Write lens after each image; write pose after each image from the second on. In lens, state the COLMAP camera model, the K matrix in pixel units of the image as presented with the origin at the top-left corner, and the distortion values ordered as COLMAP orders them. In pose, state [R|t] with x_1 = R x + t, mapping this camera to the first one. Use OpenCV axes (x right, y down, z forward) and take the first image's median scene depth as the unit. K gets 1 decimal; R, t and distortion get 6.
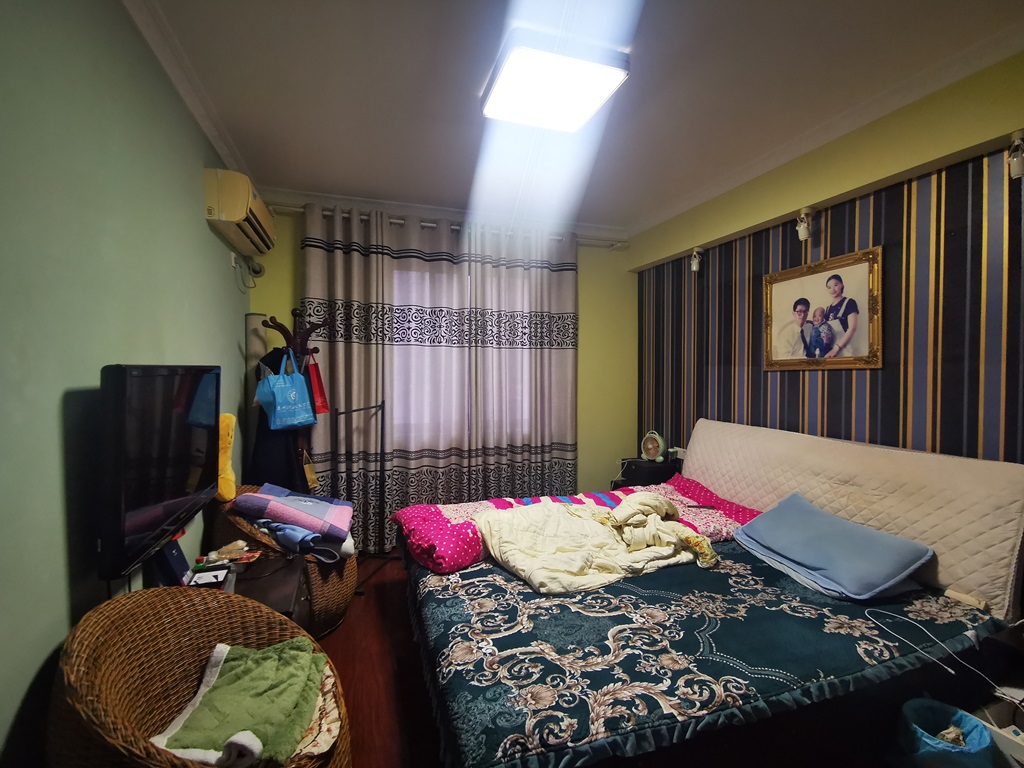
lens RADIAL K [[483.3, 0, 512.3], [0, 483.3, 378.0], [0, 0, 1]] dist [0.001330, -0.000382]
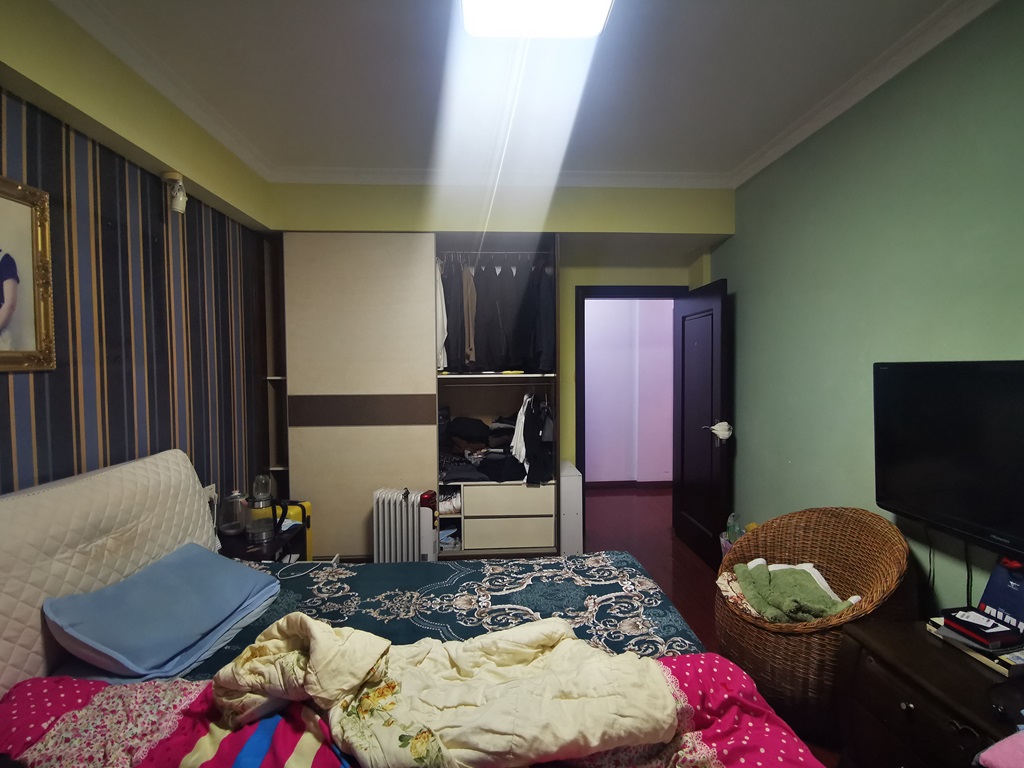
lens RADIAL K [[483.3, 0, 515.7], [0, 483.3, 390.5], [0, 0, 1]] dist [0.001330, -0.000382]
pose [[-0.966811, -0.003029, 0.255474, -0.081323], [0.013784, 0.997855, 0.063996, -0.035583], [-0.255120, 0.065394, -0.964696, 1.999057]]
